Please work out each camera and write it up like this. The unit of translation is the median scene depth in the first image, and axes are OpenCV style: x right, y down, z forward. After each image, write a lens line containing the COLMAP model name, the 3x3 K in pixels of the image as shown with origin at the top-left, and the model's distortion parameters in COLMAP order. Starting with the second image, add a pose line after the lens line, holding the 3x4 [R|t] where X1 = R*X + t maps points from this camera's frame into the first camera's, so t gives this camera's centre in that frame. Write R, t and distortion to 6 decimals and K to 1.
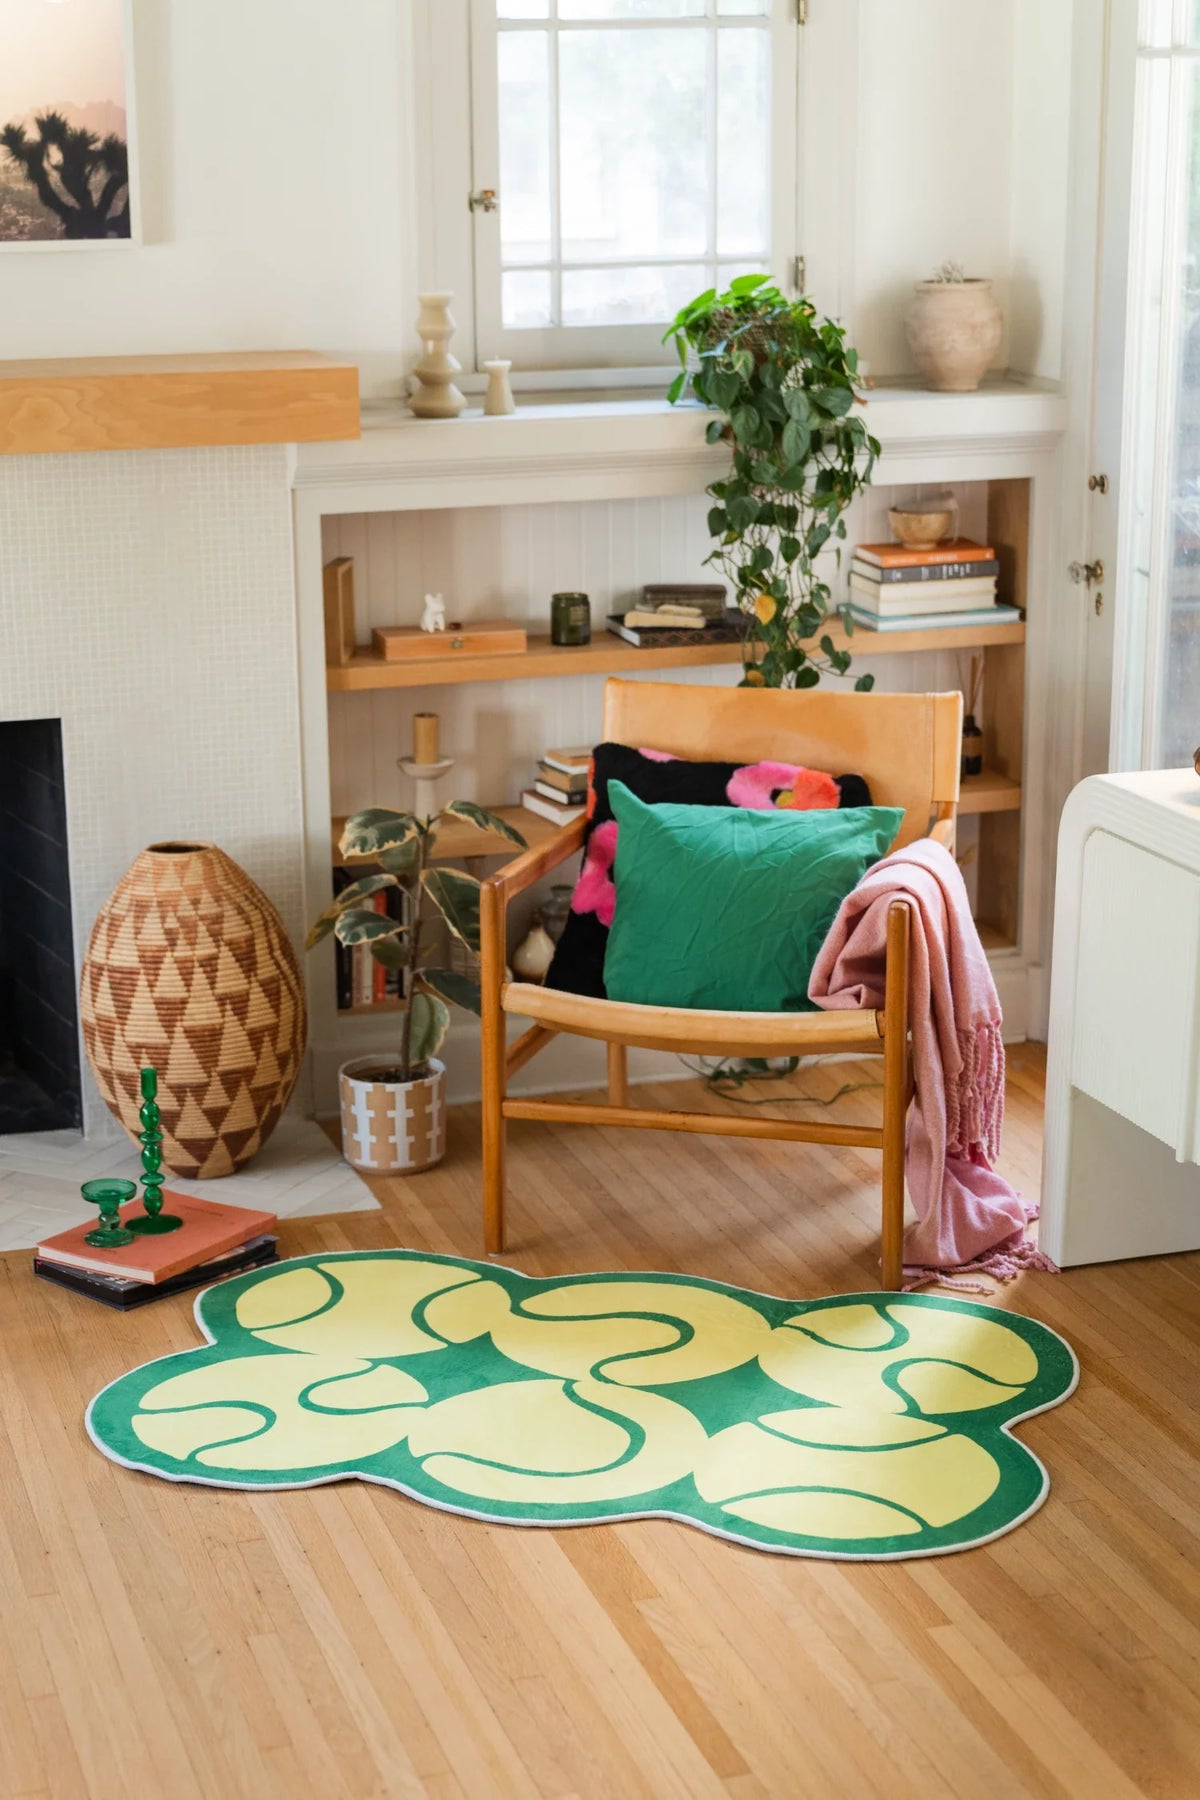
lens RADIAL K [[3122.5, 0, 600.0], [0, 3122.5, 900.0], [0, 0, 1]] dist [-0.000662, 0.014086]
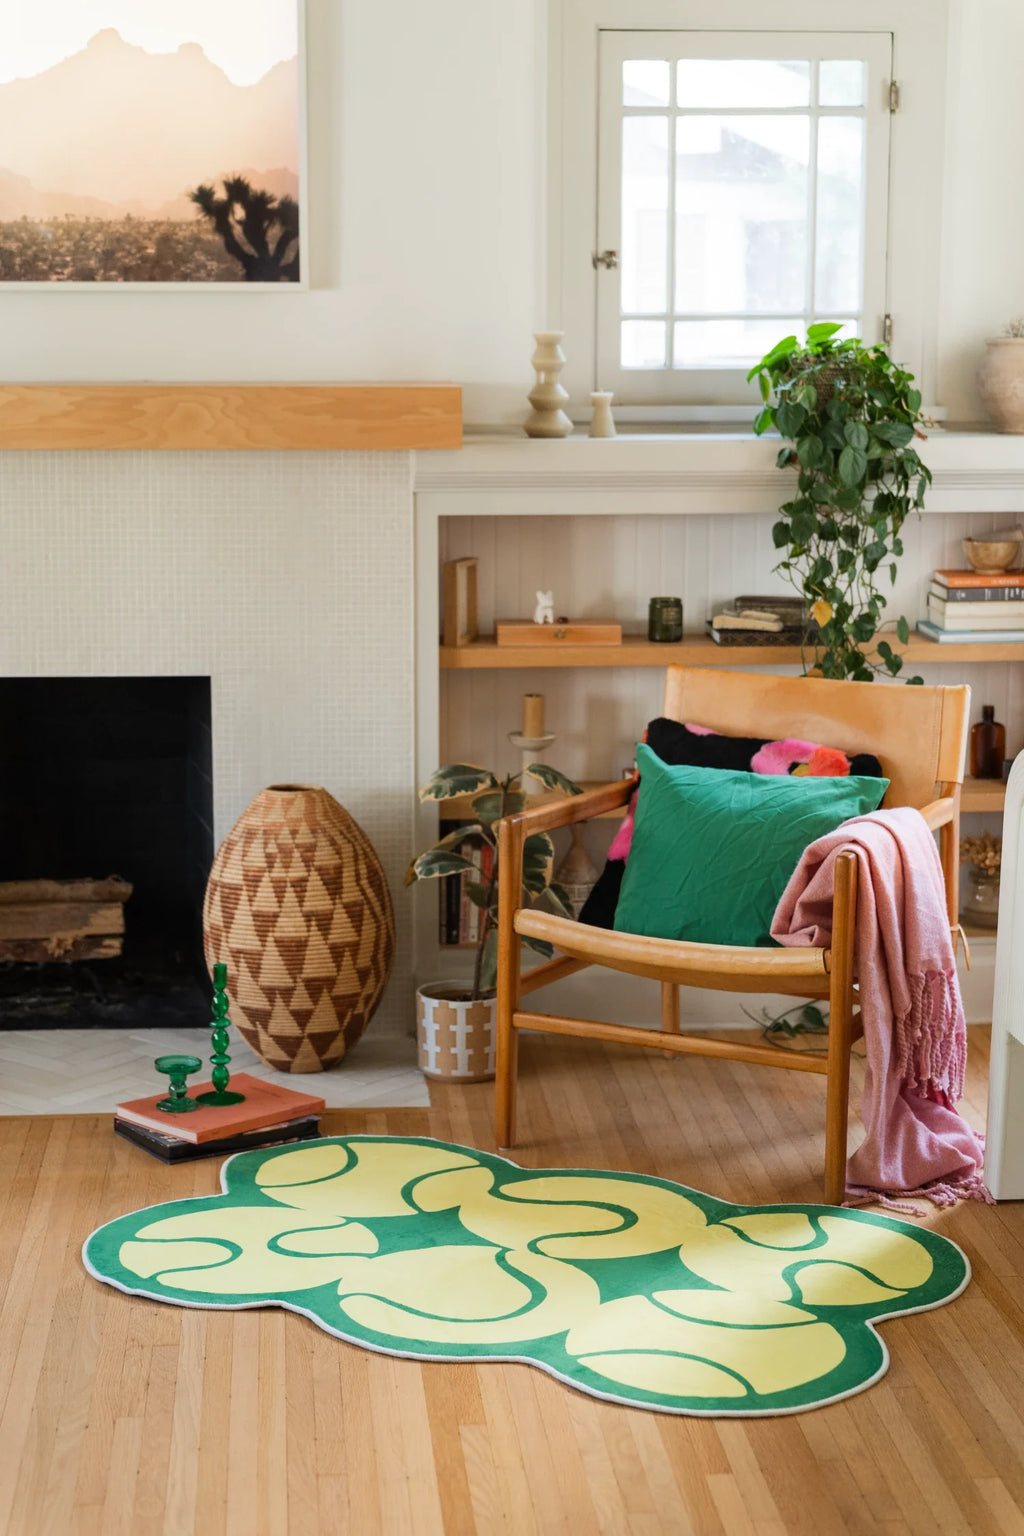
lens RADIAL K [[2642.8, 0, 512.0], [0, 2642.8, 768.0], [0, 0, 1]] dist [0.005785, -0.043699]
pose [[0.976190, 0.051221, -0.210785, 0.155672], [-0.067291, 0.995290, -0.069784, 0.039636], [0.206218, 0.082306, 0.975038, 0.044313]]
